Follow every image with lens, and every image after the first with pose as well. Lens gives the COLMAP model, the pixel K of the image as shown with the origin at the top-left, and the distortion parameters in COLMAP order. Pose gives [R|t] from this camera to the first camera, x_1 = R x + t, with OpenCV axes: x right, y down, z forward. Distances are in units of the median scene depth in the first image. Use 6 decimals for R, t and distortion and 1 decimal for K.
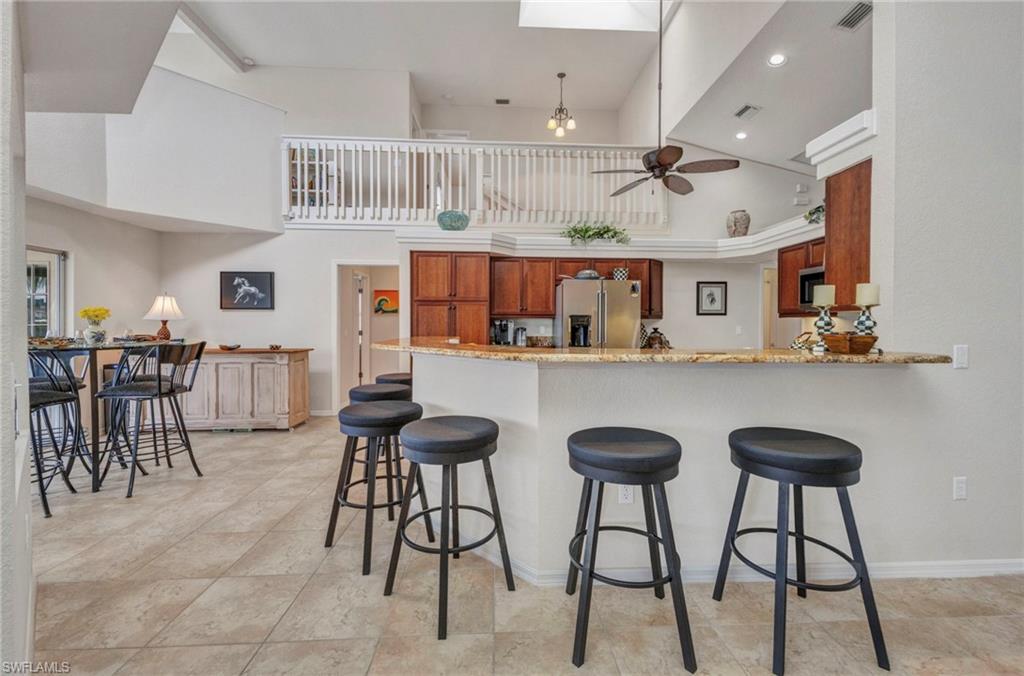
lens RADIAL K [[405.8, 0, 517.3], [0, 405.8, 327.8], [0, 0, 1]] dist [-0.000340, 0.000100]
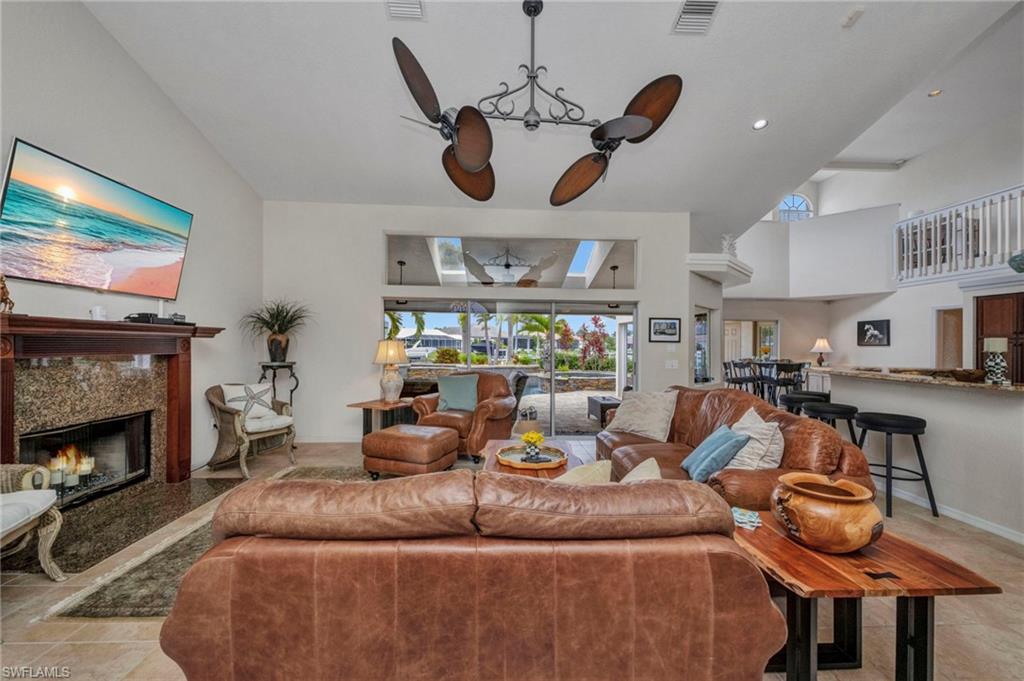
lens RADIAL K [[415.6, 0, 516.7], [0, 415.6, 347.4], [0, 0, 1]] dist [0.014445, -0.000074]
pose [[-0.006456, 0.003832, -0.999972, 0.896827], [-0.026390, 0.999644, 0.004002, -0.011417], [0.999631, 0.026415, -0.006352, -0.299382]]
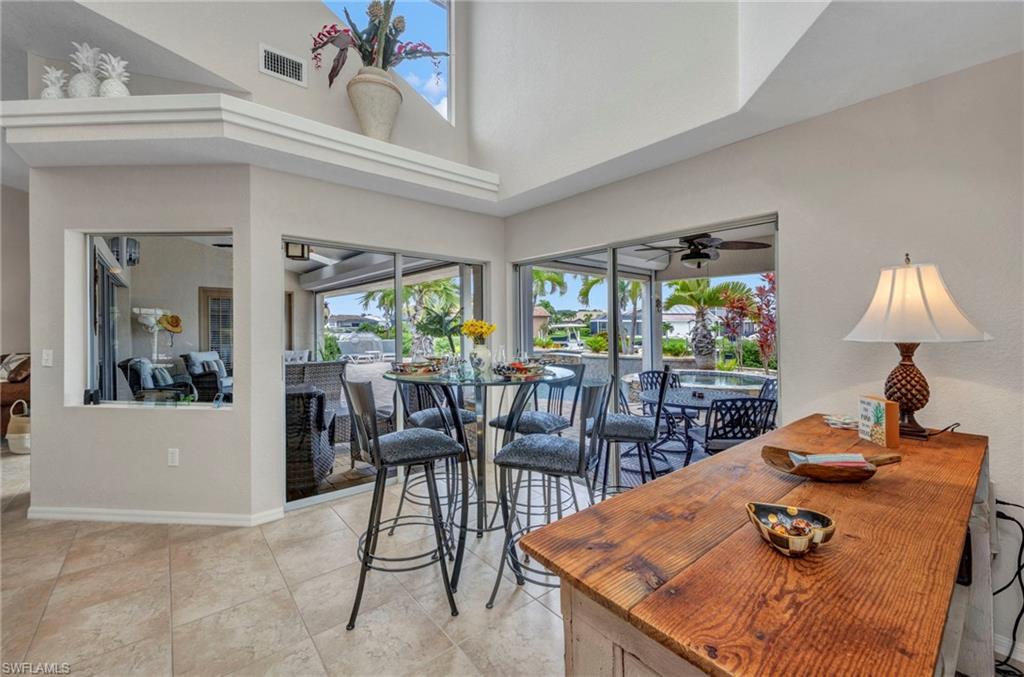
lens RADIAL K [[416.8, 0, 512.0], [0, 416.8, 338.5], [0, 0, 1]] dist [0.000212, -0.000065]
pose [[-0.799273, 0.010029, -0.600885, -0.394922], [-0.014600, 0.999242, 0.036098, -0.026820], [0.600791, 0.037625, -0.798520, 0.981174]]
